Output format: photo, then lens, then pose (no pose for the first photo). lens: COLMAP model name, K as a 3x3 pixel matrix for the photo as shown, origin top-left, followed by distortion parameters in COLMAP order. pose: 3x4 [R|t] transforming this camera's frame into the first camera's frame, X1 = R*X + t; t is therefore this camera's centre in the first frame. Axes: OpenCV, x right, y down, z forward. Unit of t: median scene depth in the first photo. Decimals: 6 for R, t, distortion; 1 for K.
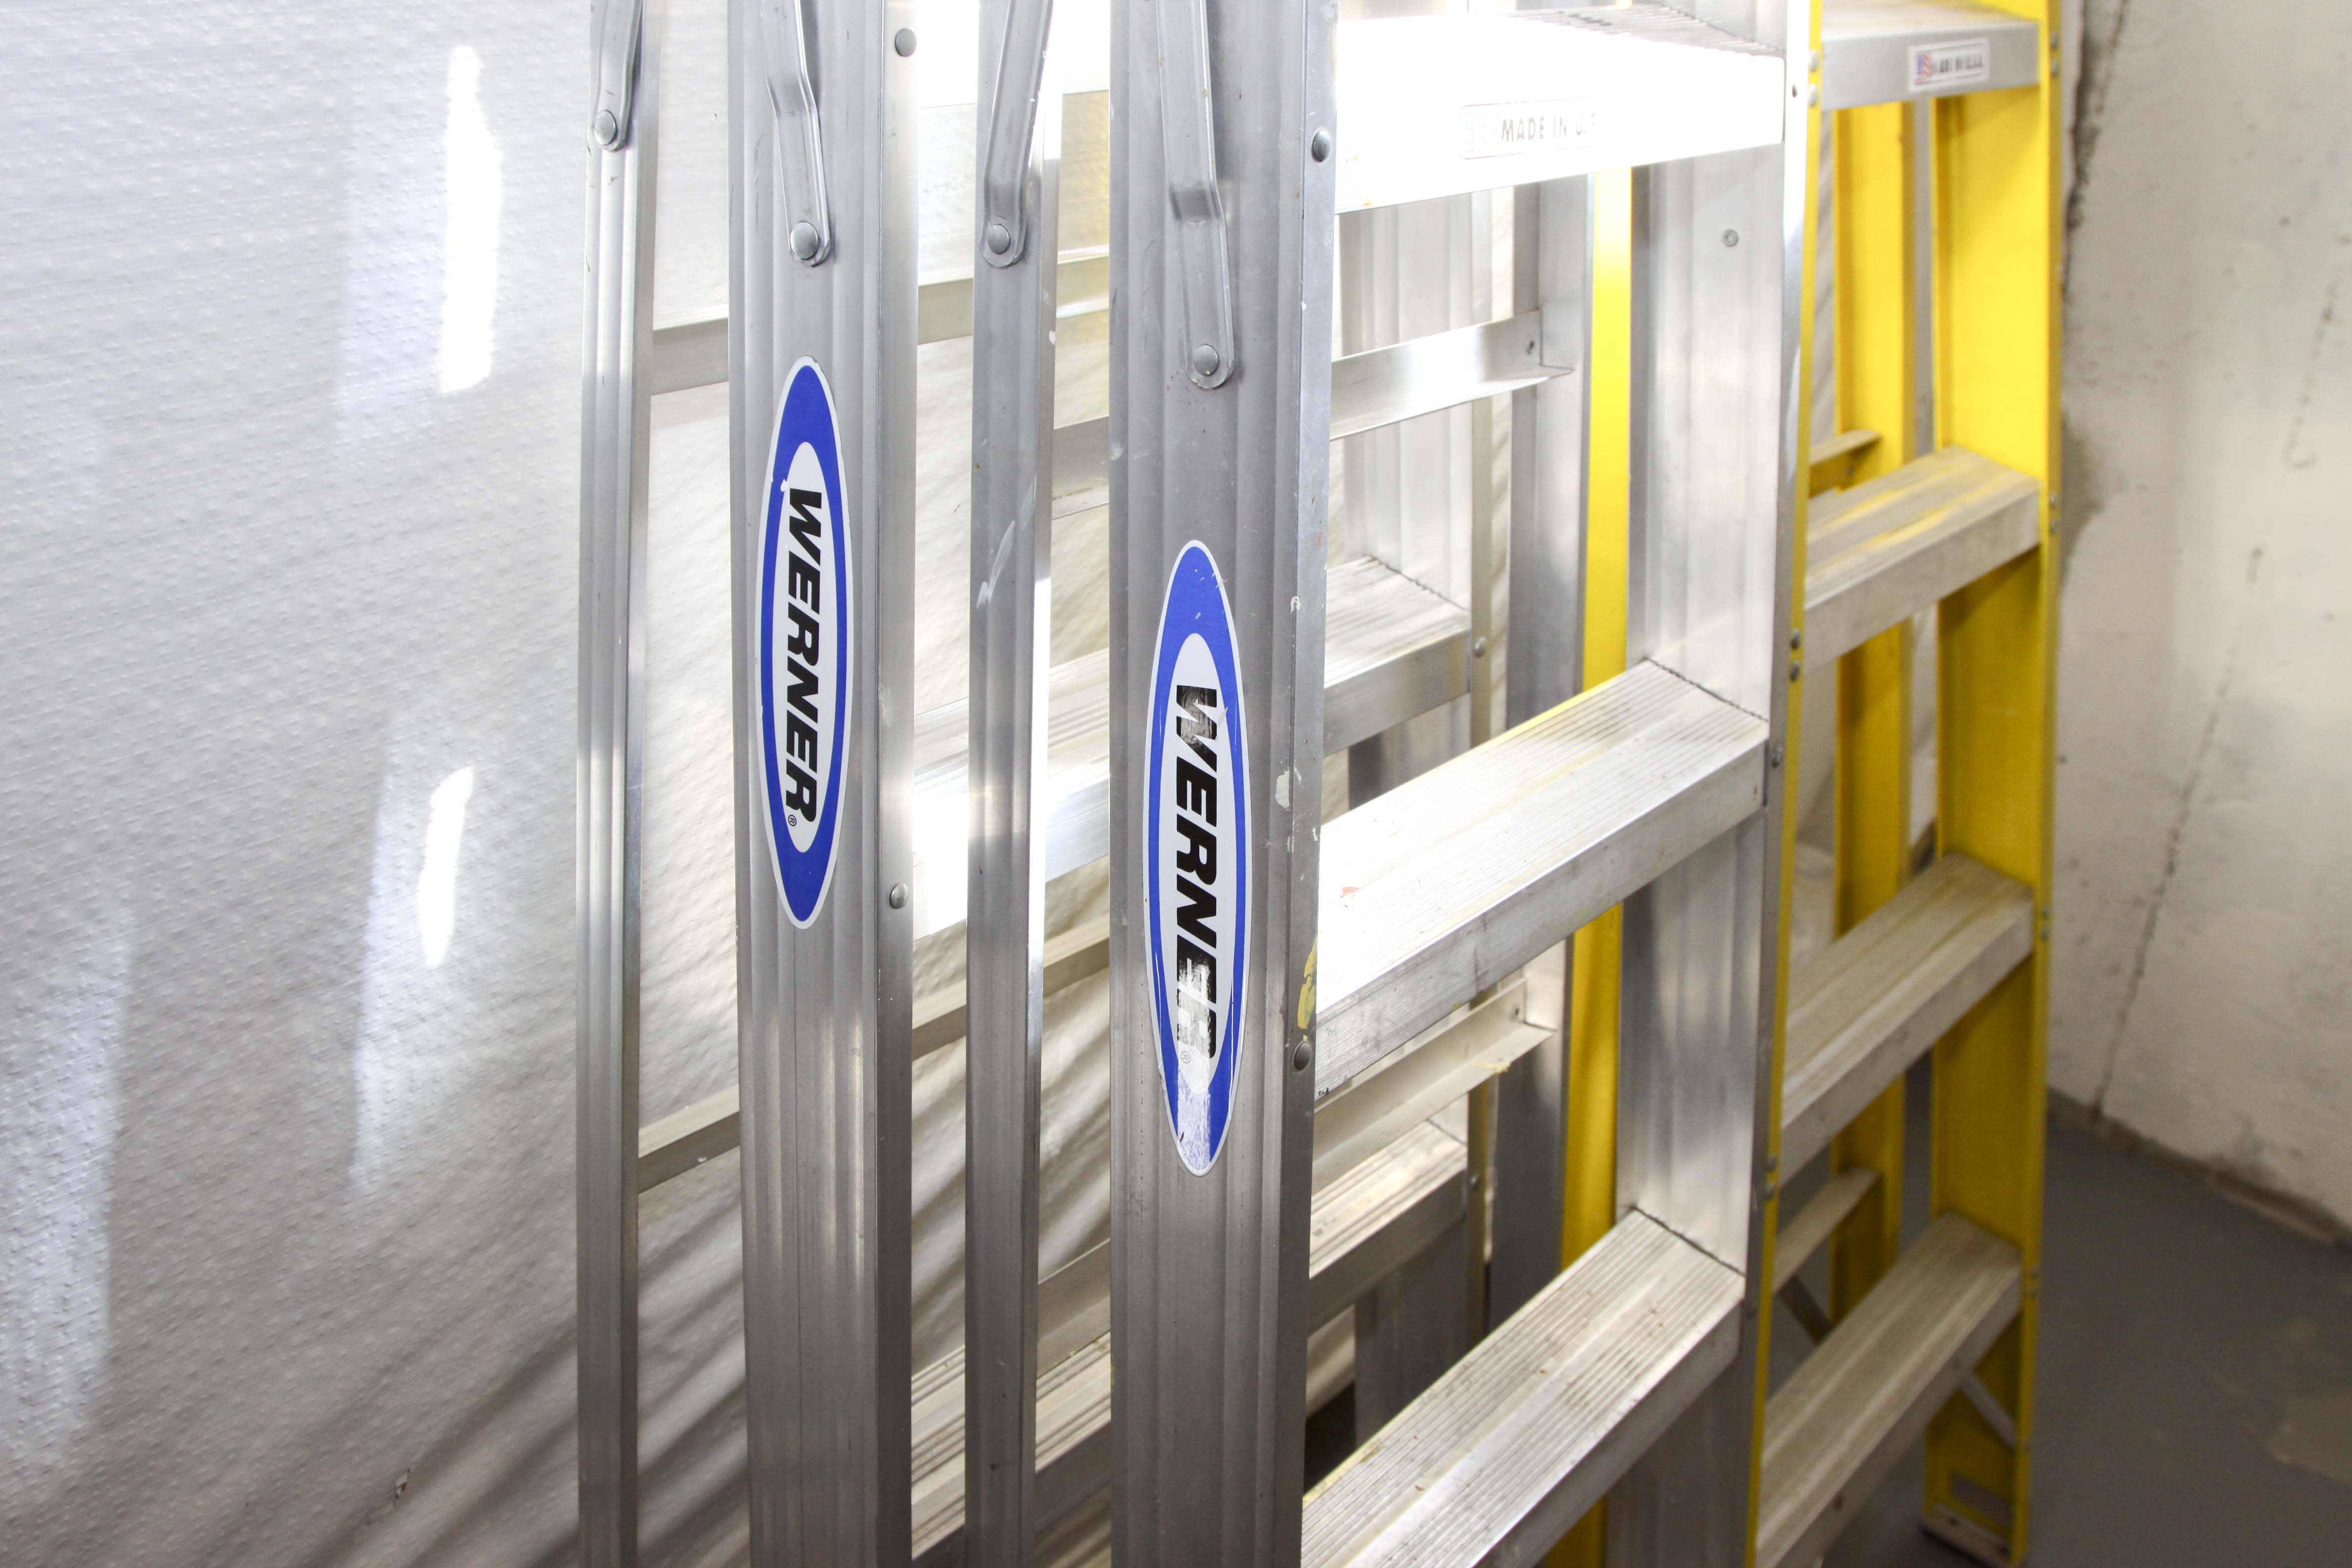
lens RADIAL K [[2478.0, 0, 1185.5], [0, 2478.0, 728.1], [0, 0, 1]] dist [-0.120536, 0.000000]
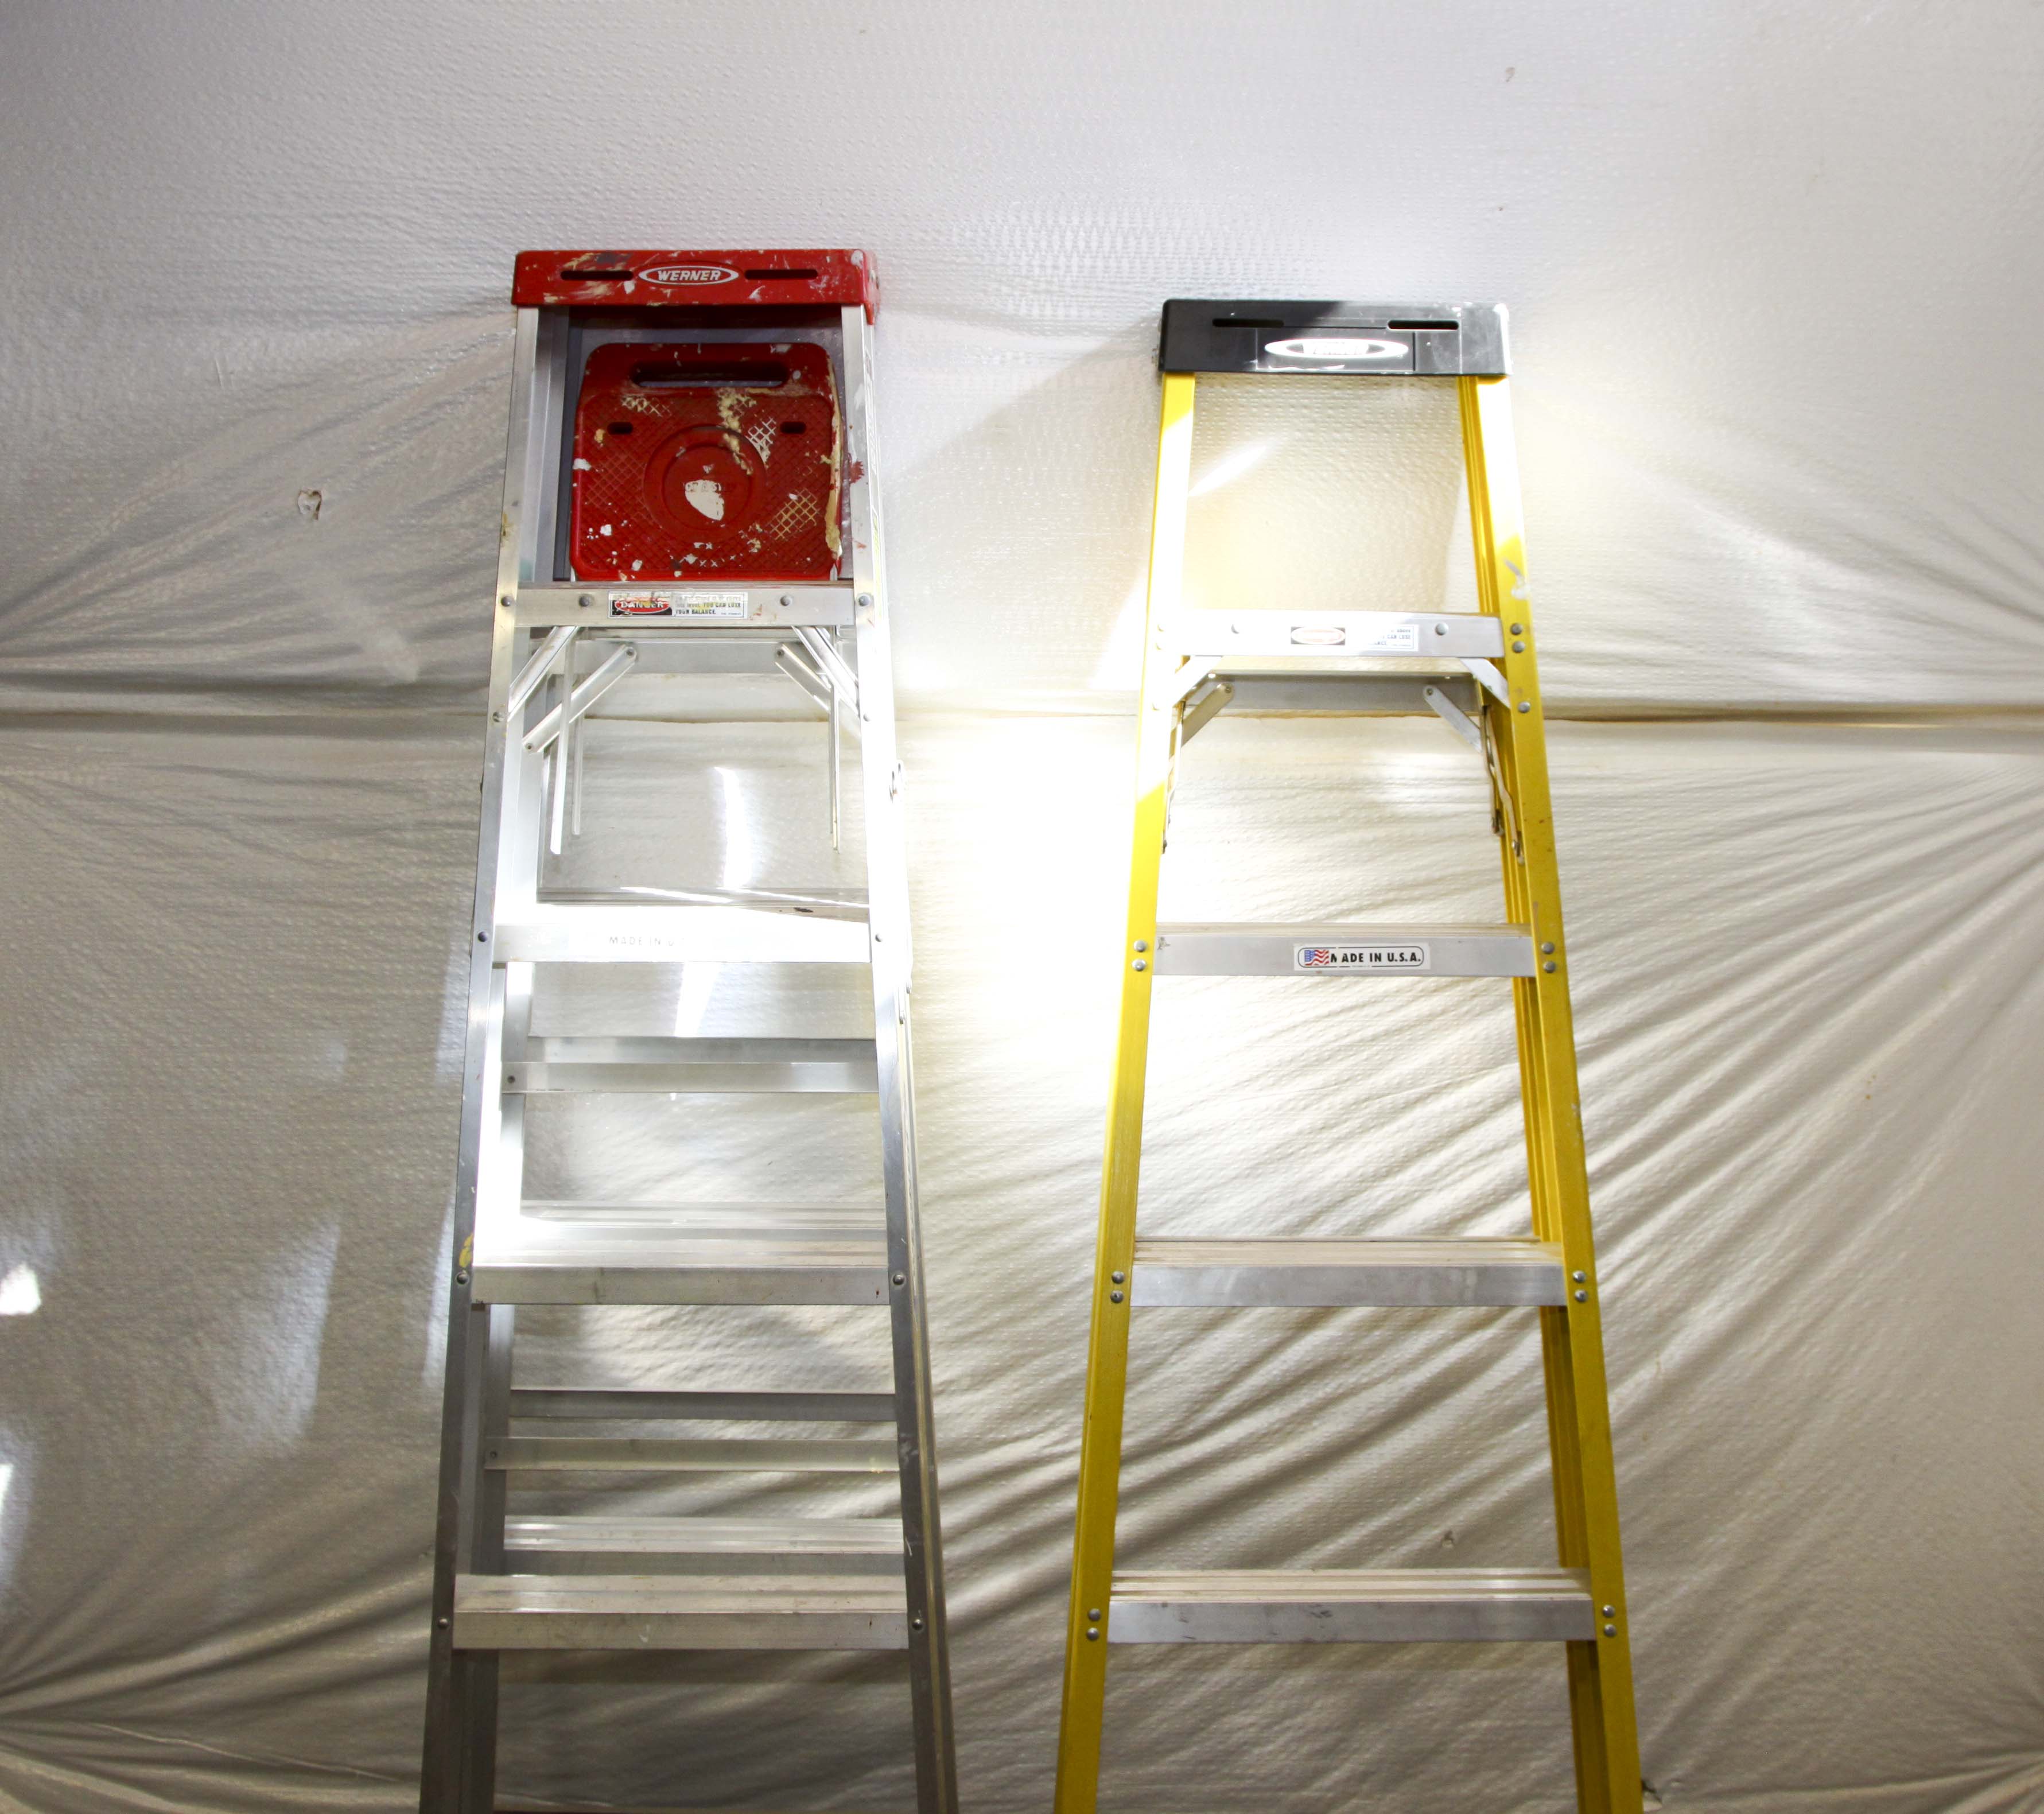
lens RADIAL K [[2867.4, 0, 1187.8], [0, 2867.4, 891.1], [0, 0, 1]] dist [-0.124065, 0.000000]
pose [[0.626202, -0.056491, -0.777612, 2.686138], [-0.249247, 0.930528, -0.268315, 0.341425], [0.738747, 0.361837, 0.568618, -0.256150]]
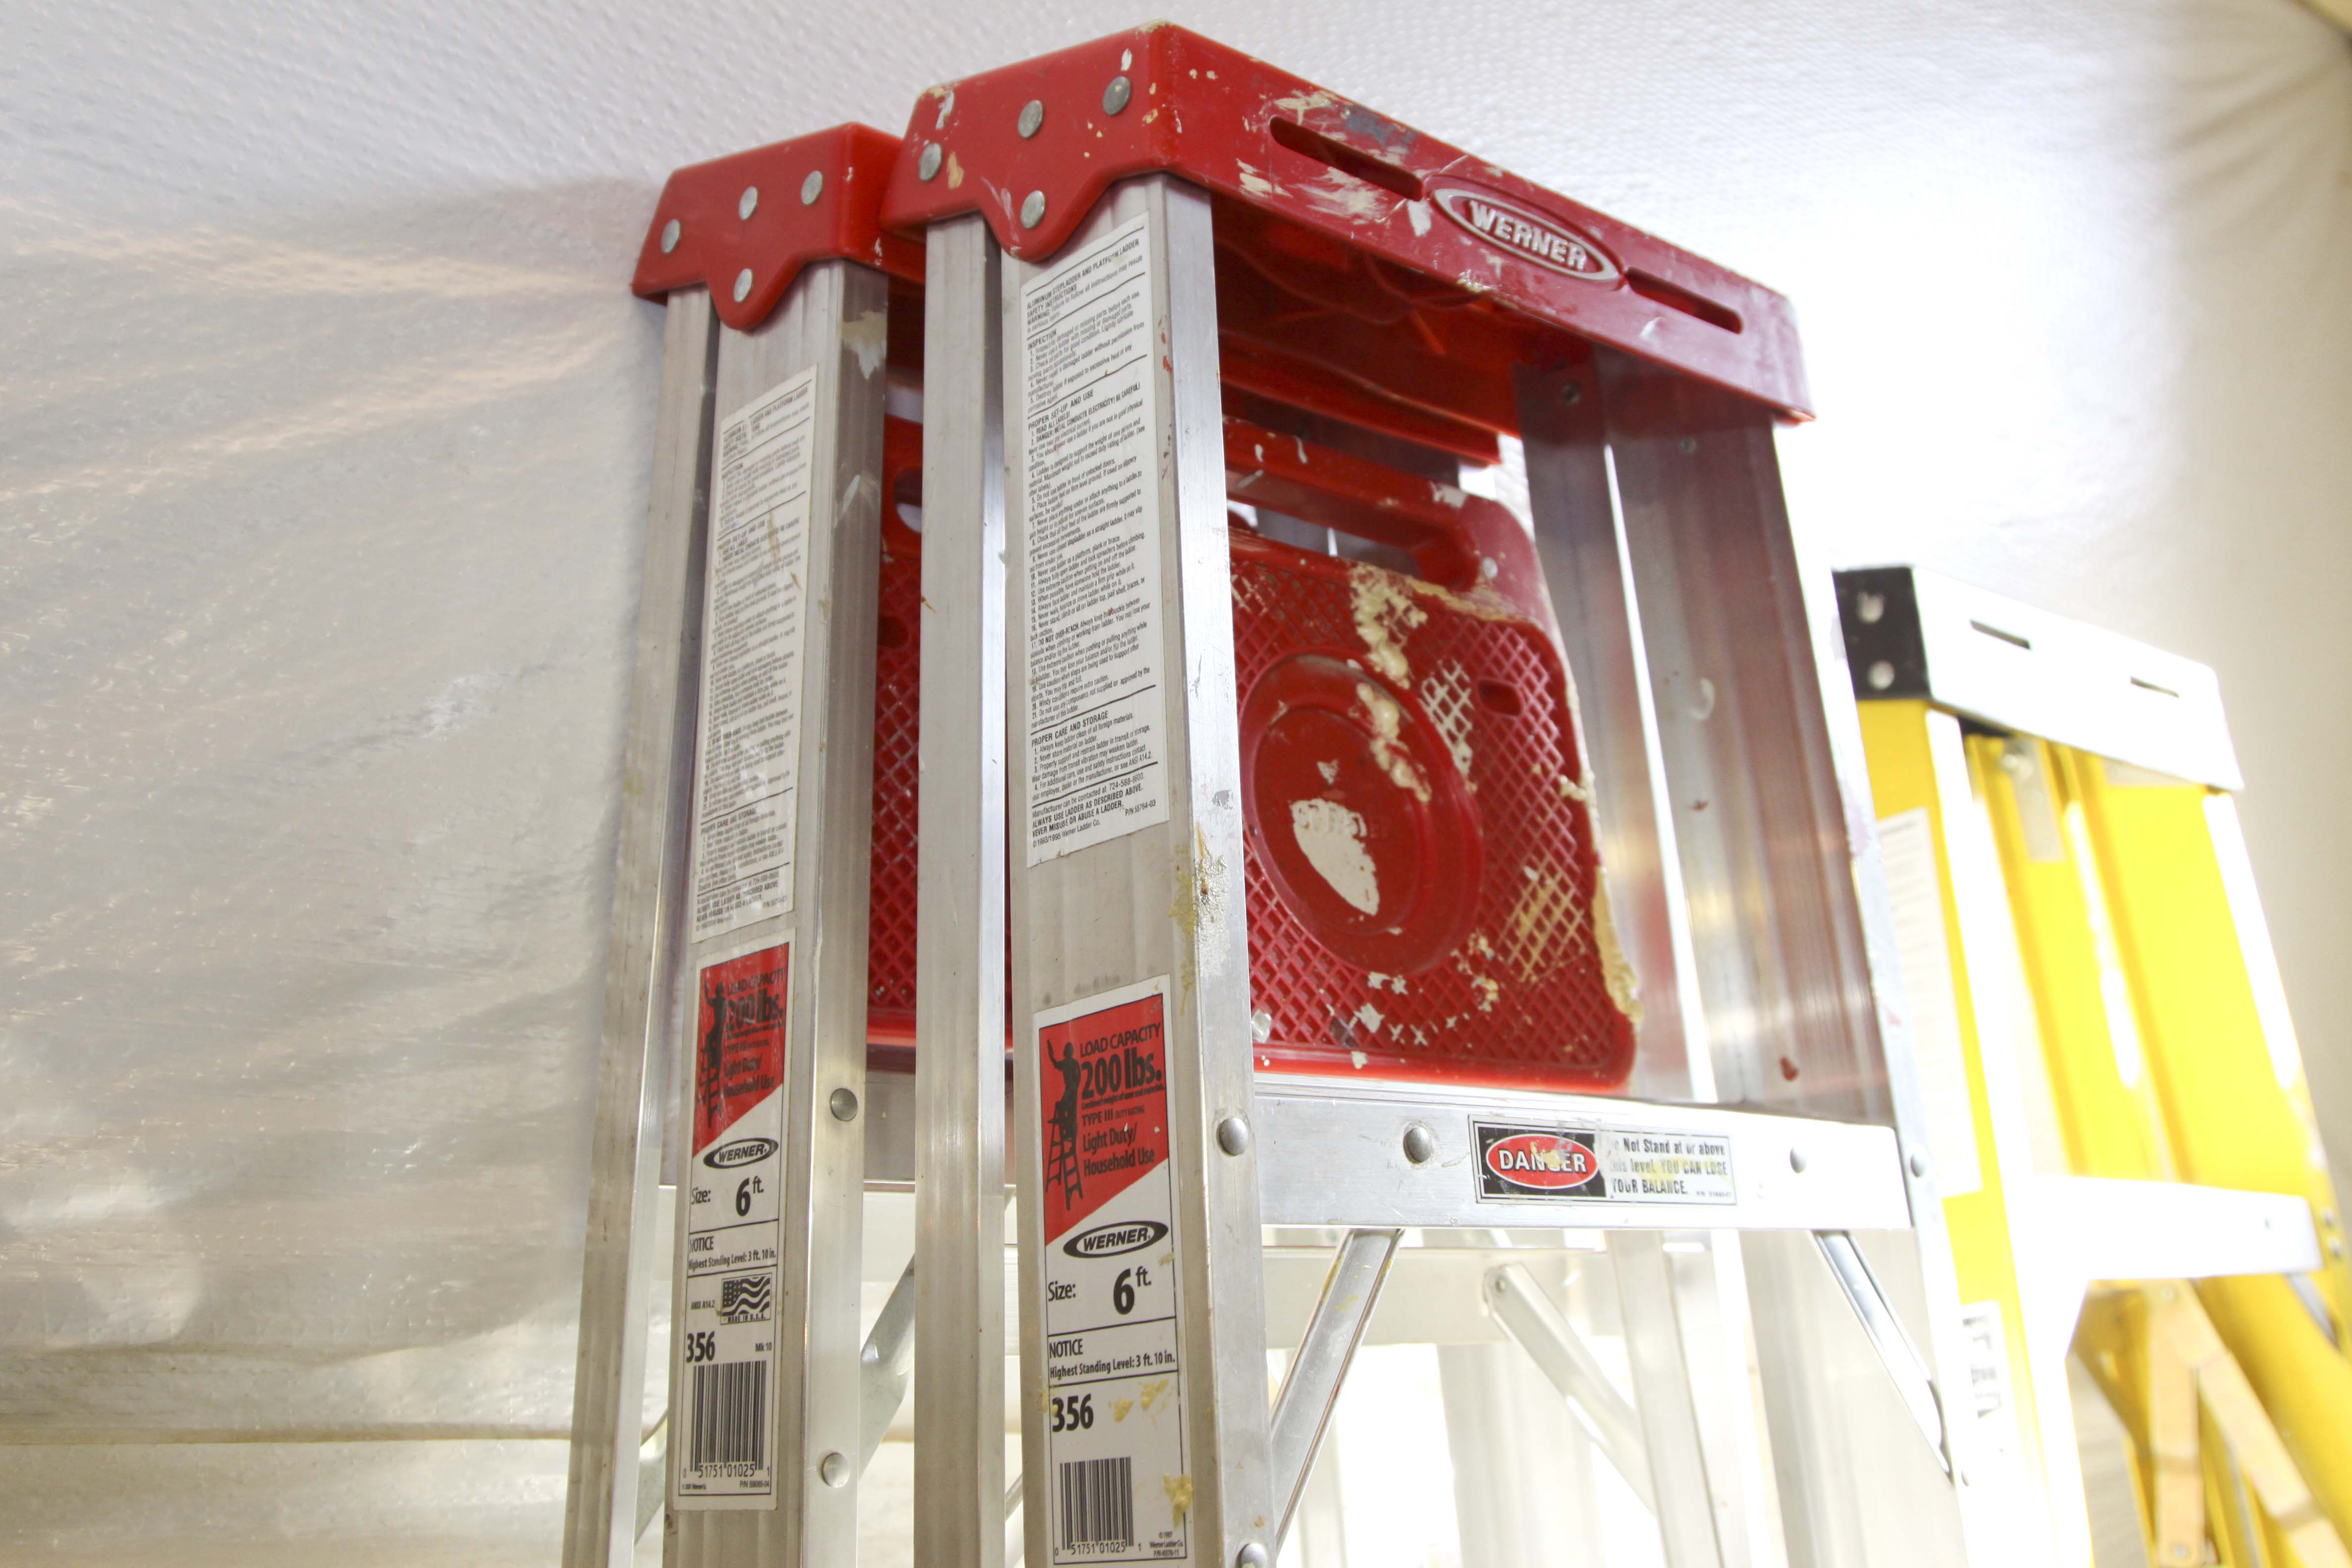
lens RADIAL K [[2478.0, 0, 1184.9], [0, 2478.0, 778.2], [0, 0, 1]] dist [-0.120536, 0.000000]
pose [[0.979704, -0.105319, -0.170554, 0.172114], [-0.005953, 0.835186, -0.549935, -0.224956], [0.200363, 0.539788, 0.817608, 0.127384]]
